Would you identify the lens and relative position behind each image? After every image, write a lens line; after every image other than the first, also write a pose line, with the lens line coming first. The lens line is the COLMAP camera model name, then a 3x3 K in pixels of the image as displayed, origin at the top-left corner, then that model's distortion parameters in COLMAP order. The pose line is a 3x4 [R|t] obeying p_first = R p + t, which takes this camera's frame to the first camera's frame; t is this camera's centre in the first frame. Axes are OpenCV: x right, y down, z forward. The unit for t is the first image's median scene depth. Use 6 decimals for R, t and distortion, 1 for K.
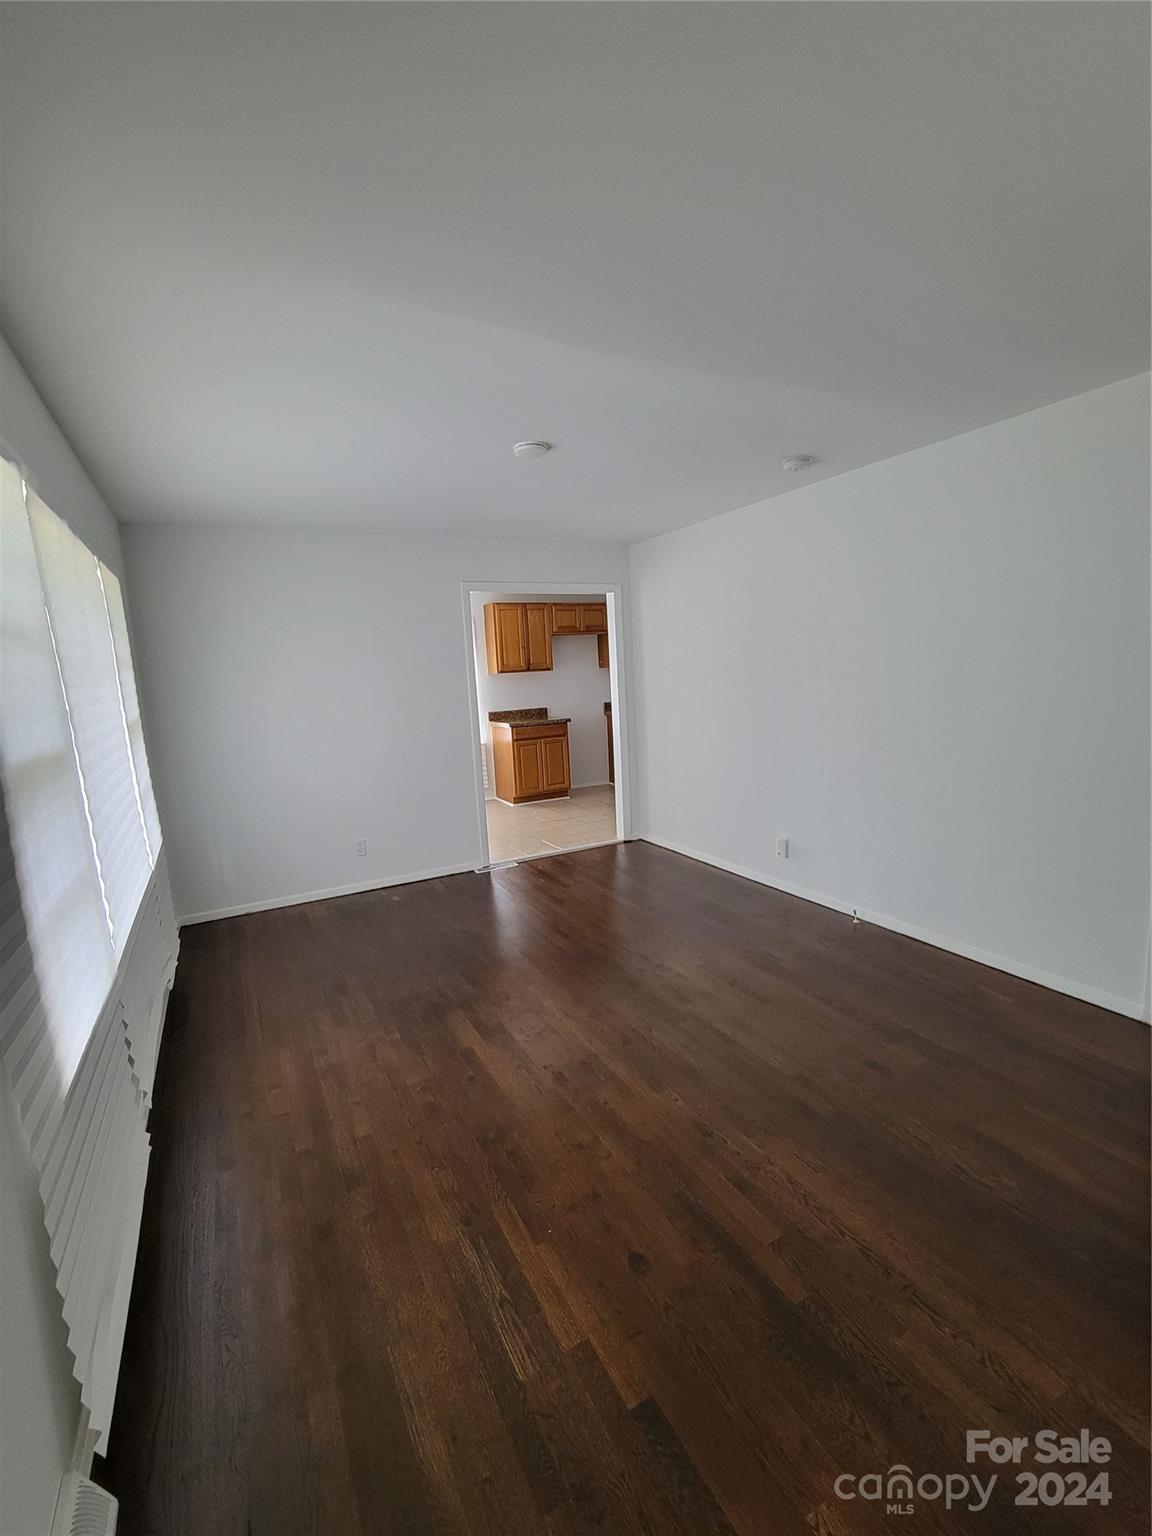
lens RADIAL K [[617.1, 0, 576.0], [0, 617.1, 768.0], [0, 0, 1]] dist [0.000022, -0.000002]
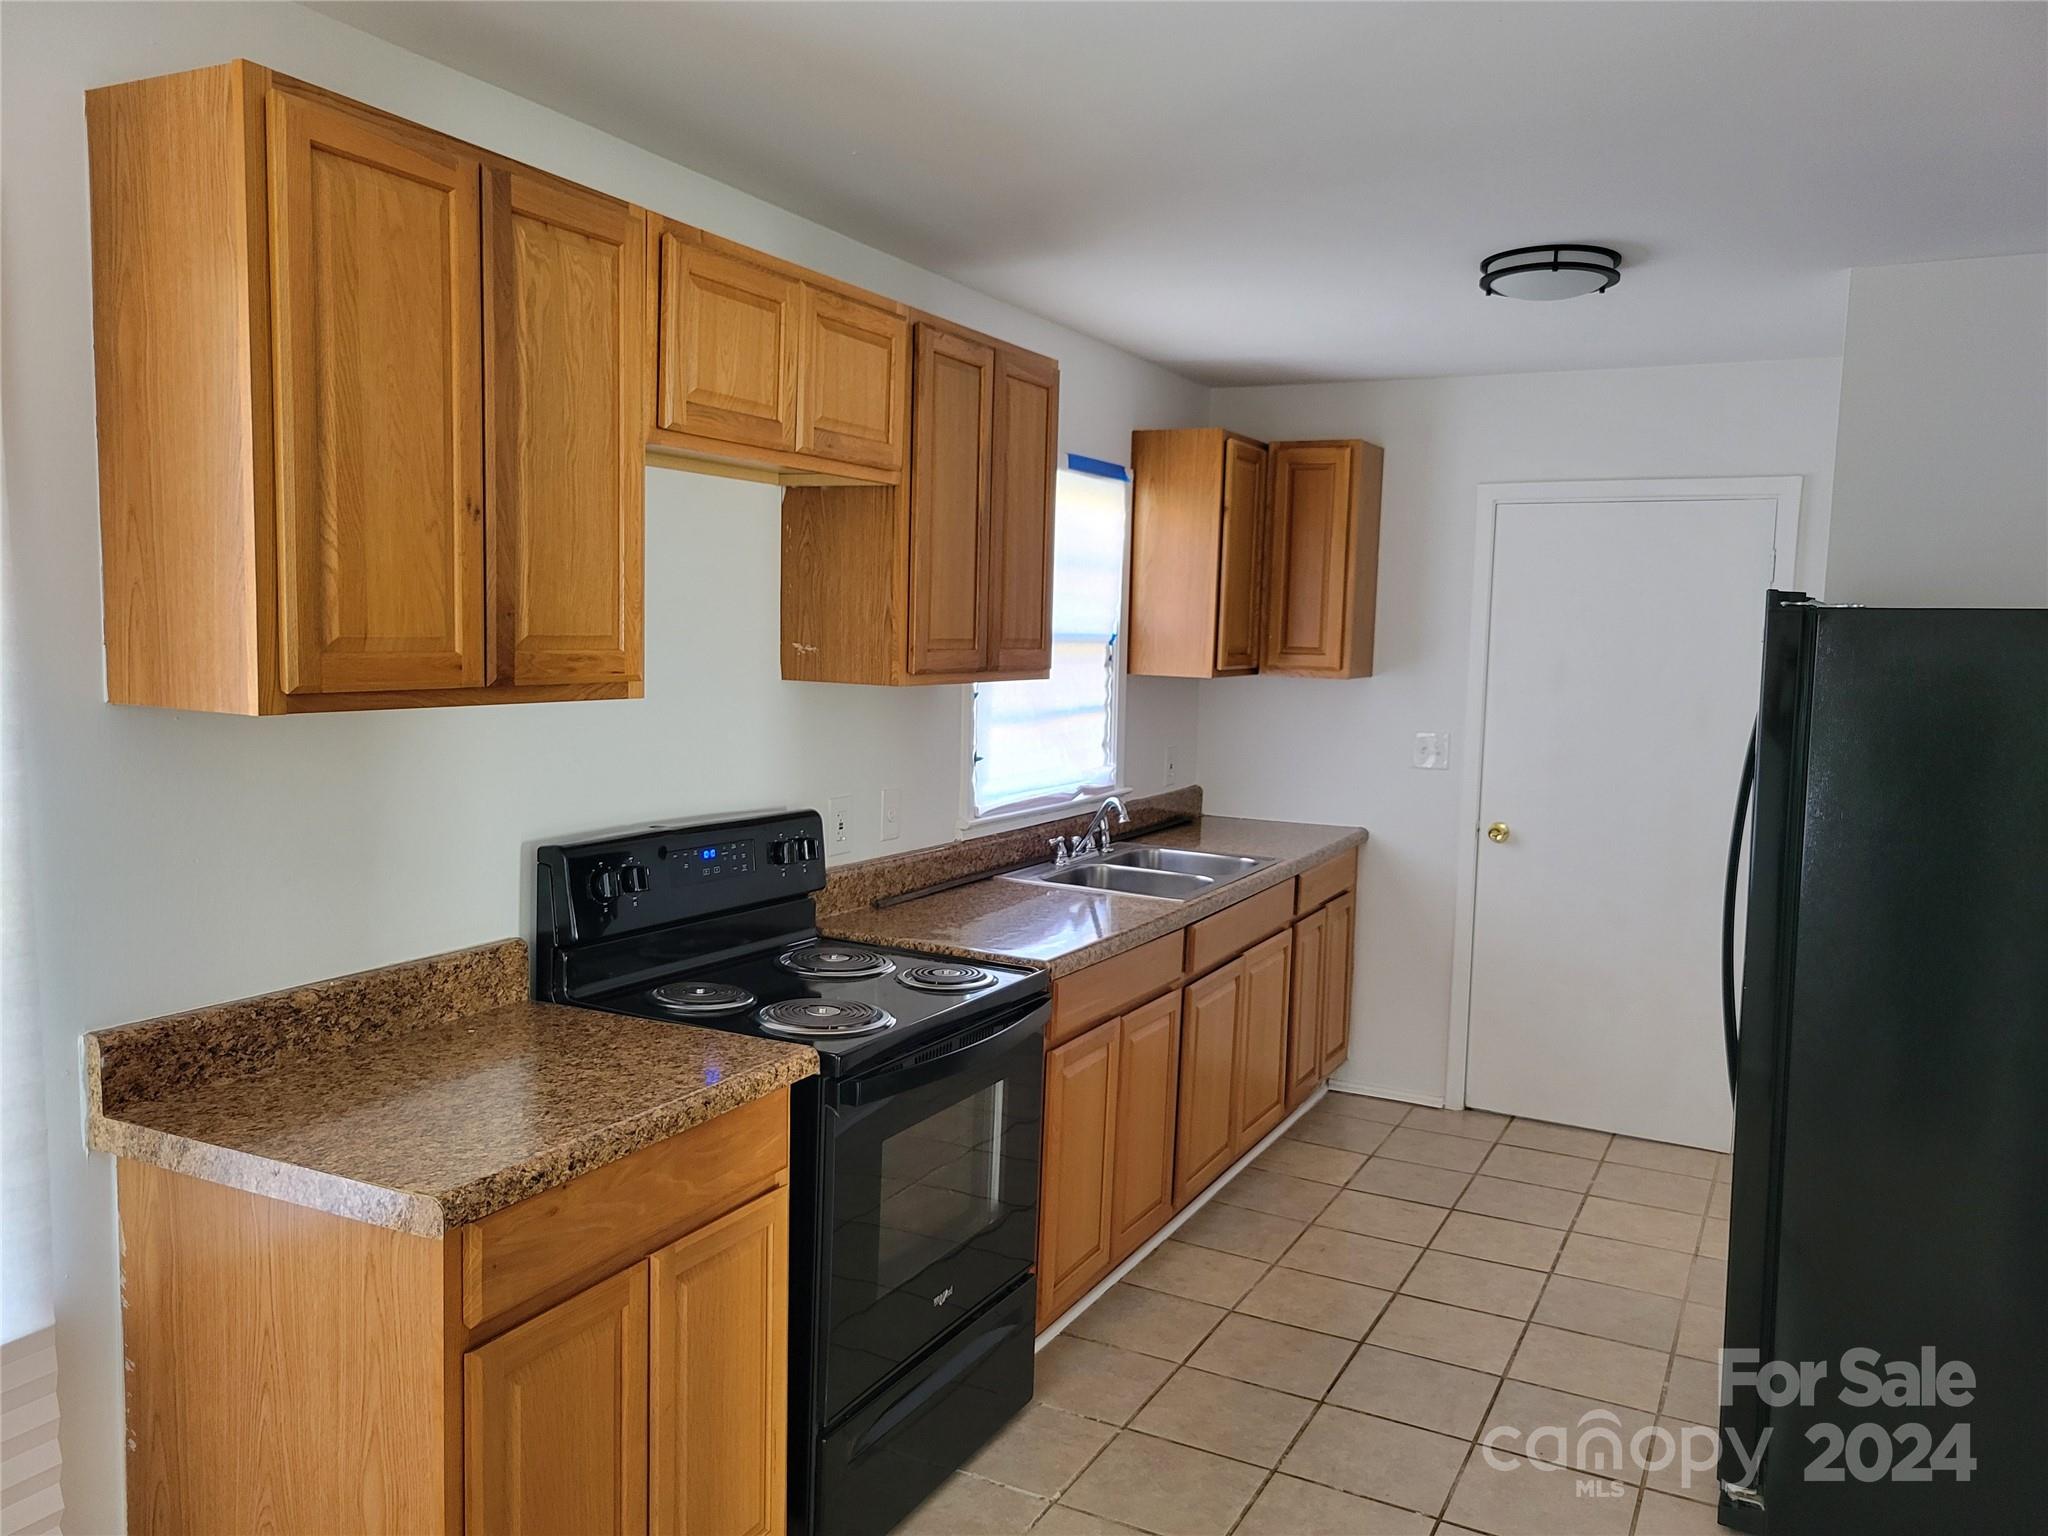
lens RADIAL K [[1571.9, 0, 1024.0], [0, 1571.9, 768.0], [0, 0, 1]] dist [0.005723, -0.002150]
pose [[0.833785, 0.022007, 0.551651, -0.163176], [0.021229, 0.997188, -0.071867, -0.117366], [-0.551681, 0.071633, 0.830973, 0.670557]]
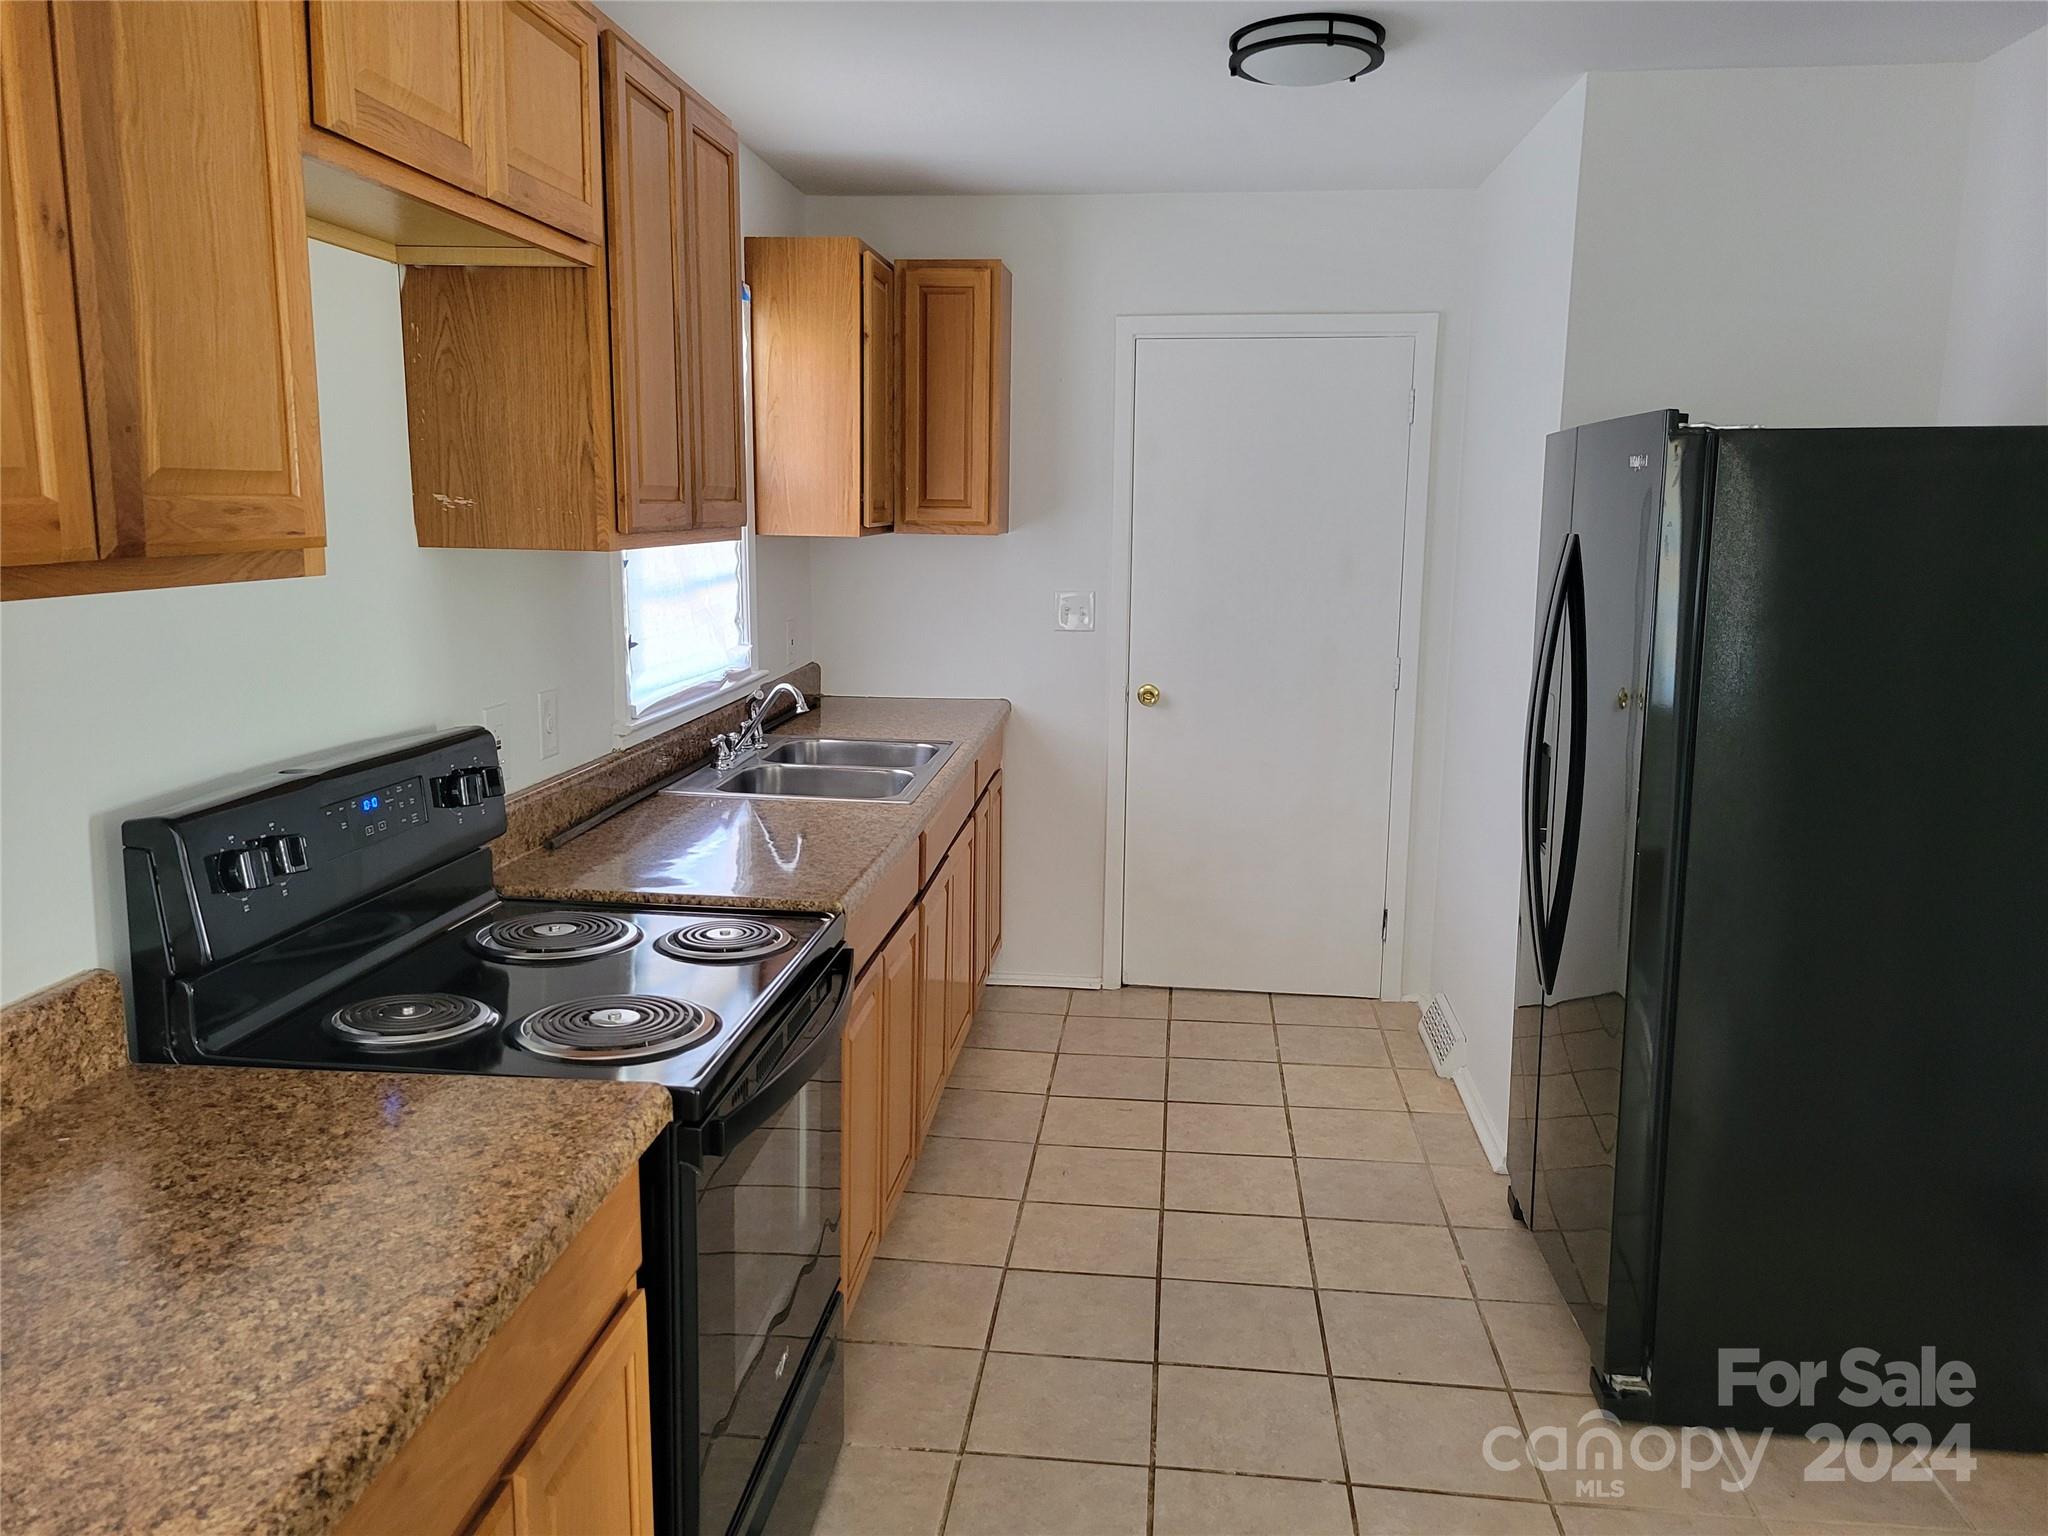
lens RADIAL K [[1552.5, 0, 1024.0], [0, 1552.5, 768.0], [0, 0, 1]] dist [0.047109, -0.054601]
pose [[0.575874, -0.081879, 0.813428, -0.164137], [0.093231, 0.995058, 0.034158, -0.131939], [-0.812205, 0.056166, 0.580662, 0.807600]]
